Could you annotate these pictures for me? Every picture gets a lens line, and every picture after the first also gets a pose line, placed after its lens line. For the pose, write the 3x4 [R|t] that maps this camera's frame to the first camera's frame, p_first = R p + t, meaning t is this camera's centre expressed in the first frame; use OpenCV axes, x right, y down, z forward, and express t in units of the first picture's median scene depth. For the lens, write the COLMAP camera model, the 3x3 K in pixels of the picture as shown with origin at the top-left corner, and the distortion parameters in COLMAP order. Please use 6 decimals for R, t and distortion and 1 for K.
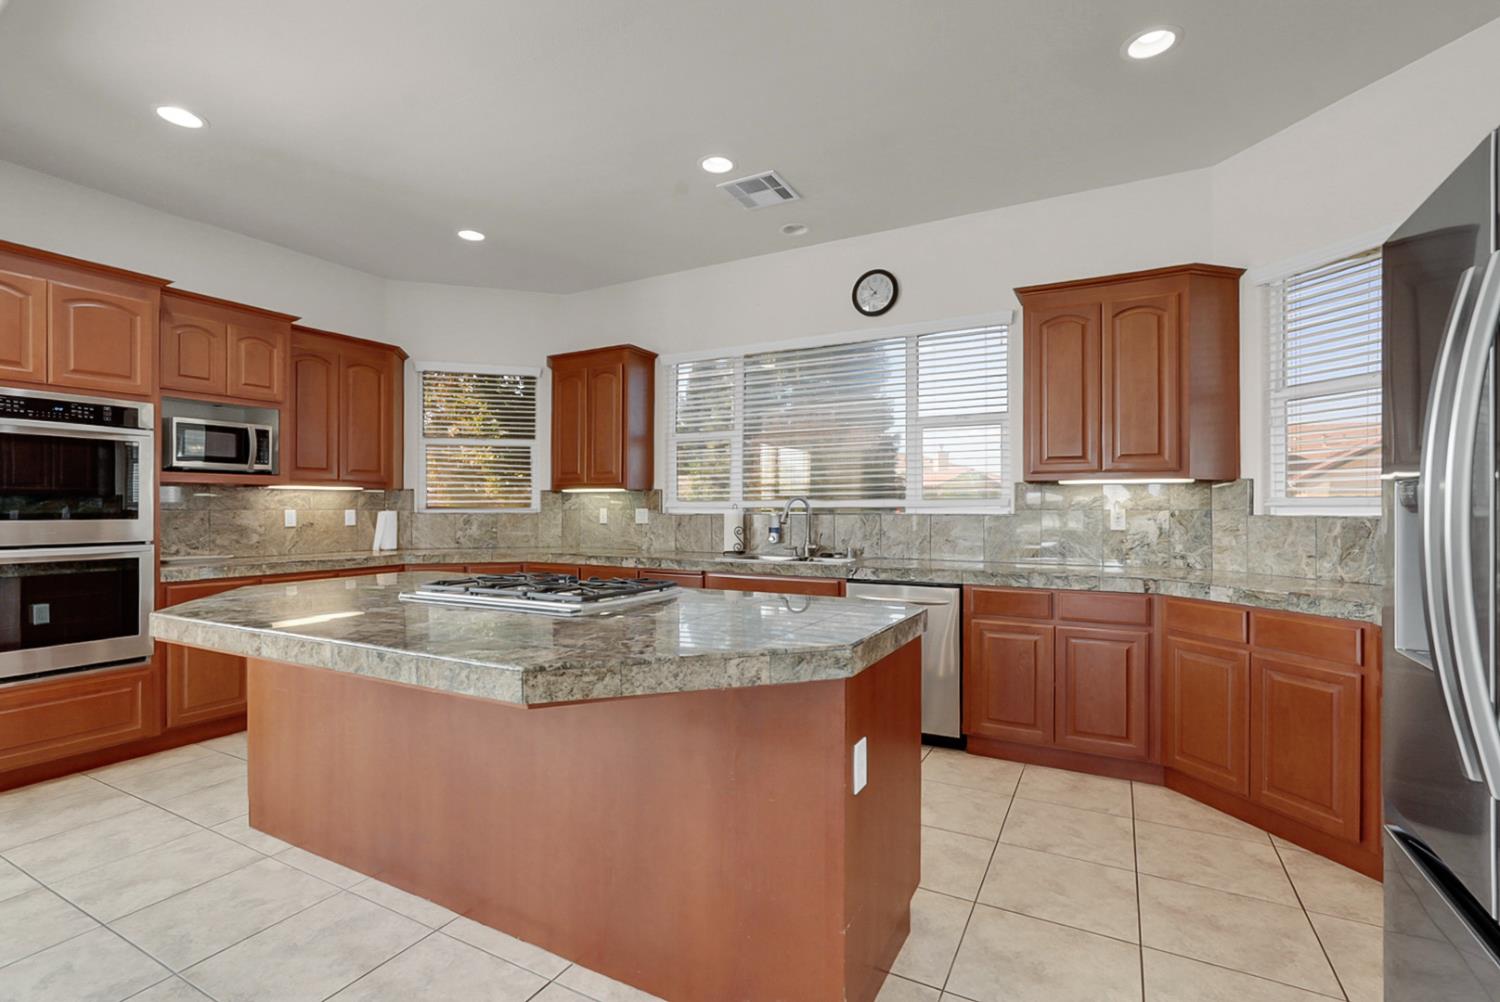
lens RADIAL K [[679.7, 0, 752.4], [0, 679.7, 511.5], [0, 0, 1]] dist [-0.002755, -0.000089]
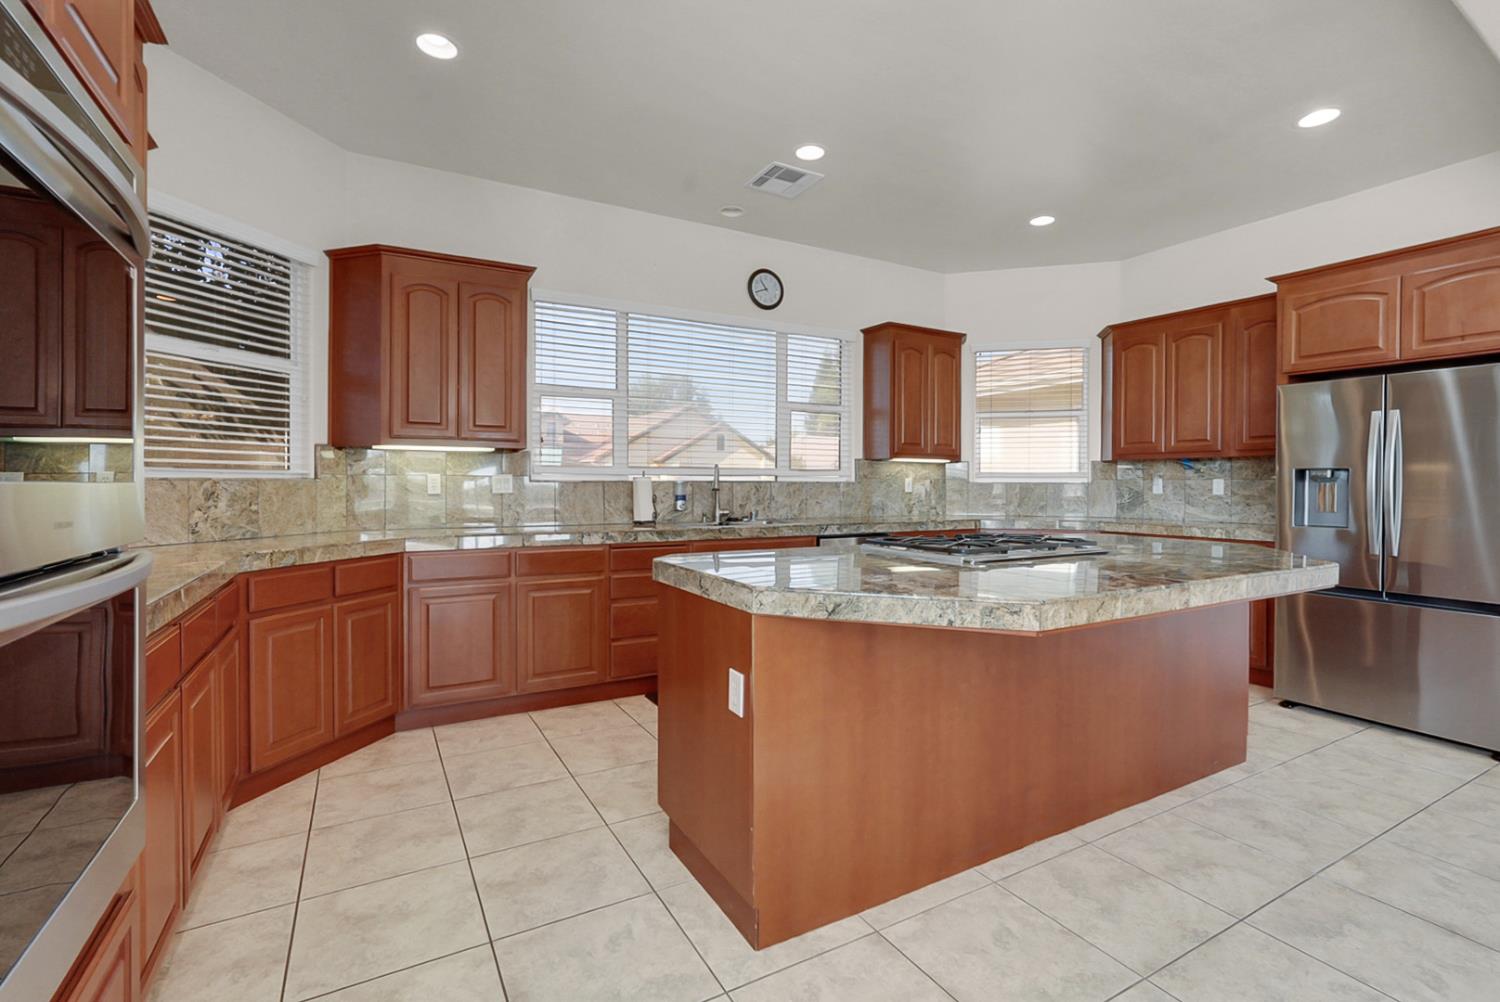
lens RADIAL K [[675.4, 0, 747.6], [0, 675.4, 493.0], [0, 0, 1]] dist [0.002266, 0.000172]
pose [[0.535611, -0.013653, 0.844355, -0.817942], [-0.004688, 0.999806, 0.019140, 0.001507], [-0.844452, -0.014210, 0.535443, 0.415597]]
